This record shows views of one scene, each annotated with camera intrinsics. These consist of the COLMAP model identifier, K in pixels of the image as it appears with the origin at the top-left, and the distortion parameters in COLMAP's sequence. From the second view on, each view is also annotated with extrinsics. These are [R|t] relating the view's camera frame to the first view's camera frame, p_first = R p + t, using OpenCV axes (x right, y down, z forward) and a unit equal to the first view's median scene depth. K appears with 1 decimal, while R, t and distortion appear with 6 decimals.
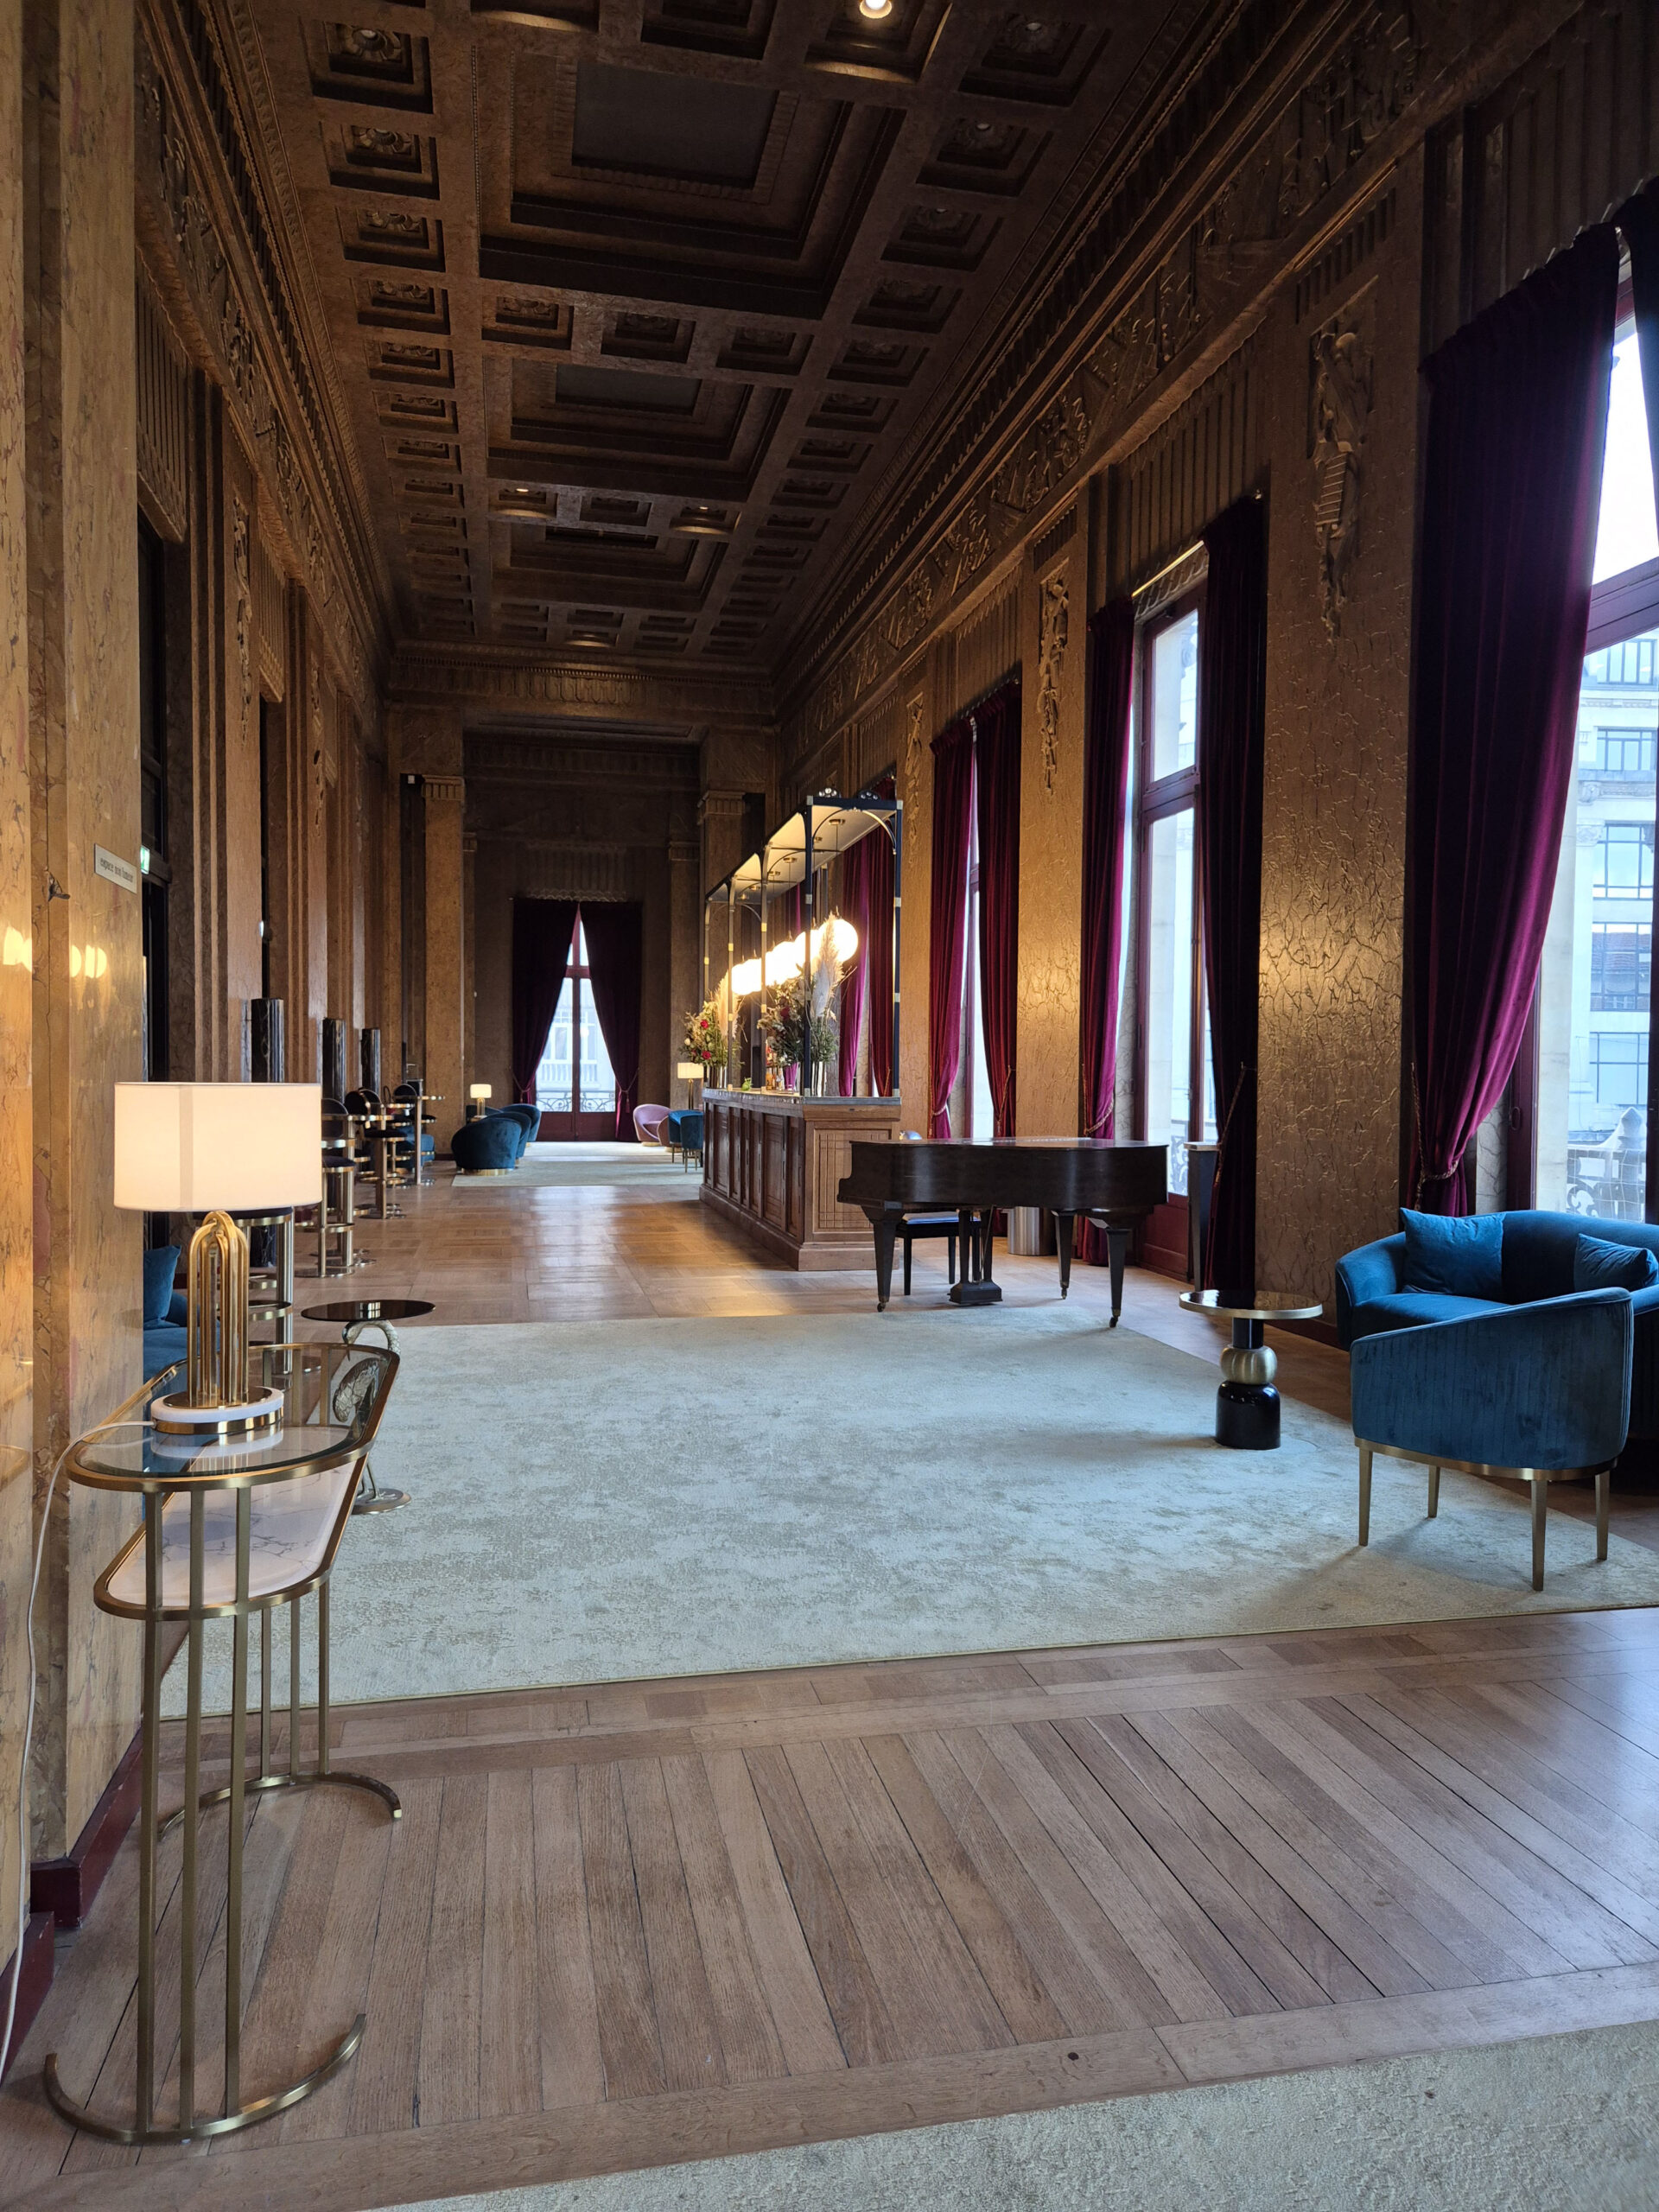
lens RADIAL K [[1474.3, 0, 831.1], [0, 1474.3, 1101.9], [0, 0, 1]] dist [0.067385, -0.053524]
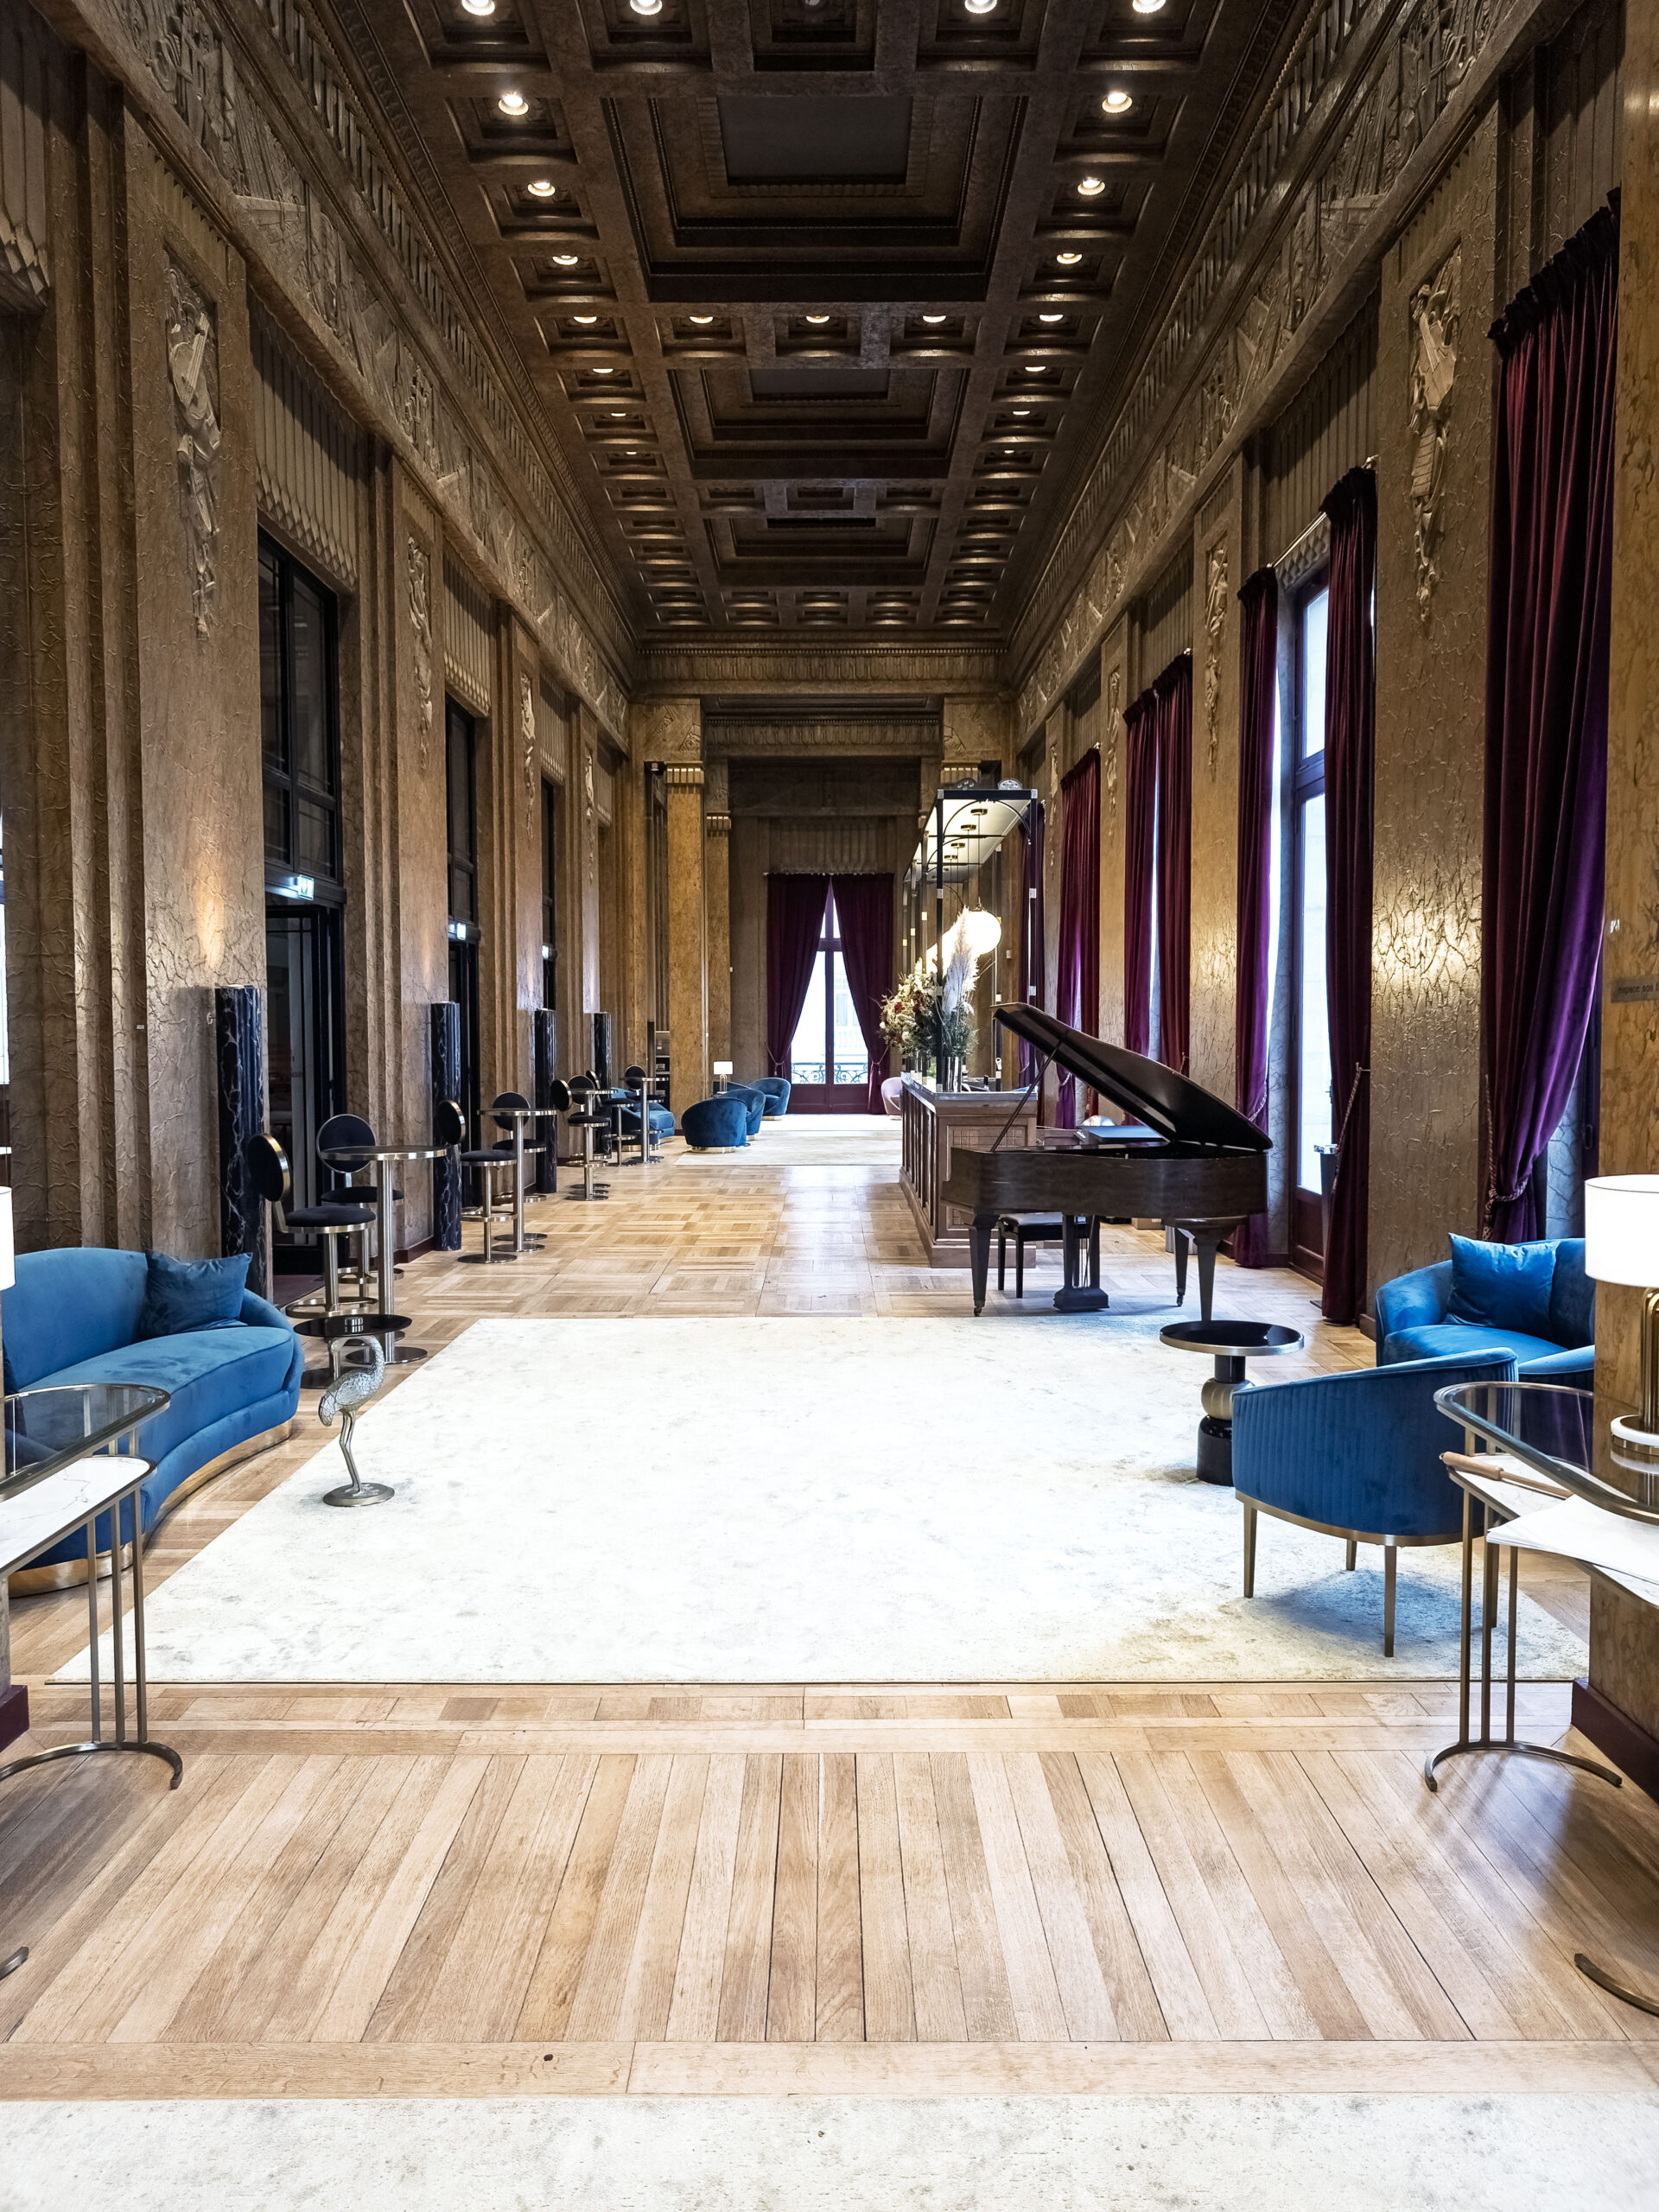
lens RADIAL K [[1512.4, 0, 824.1], [0, 1512.4, 1092.5], [0, 0, 1]] dist [-0.002164, 0.007062]
pose [[0.976507, -0.002161, -0.215475, 0.135269], [0.006747, 0.999766, 0.020551, -0.026875], [0.215380, -0.021522, 0.976293, -0.014152]]
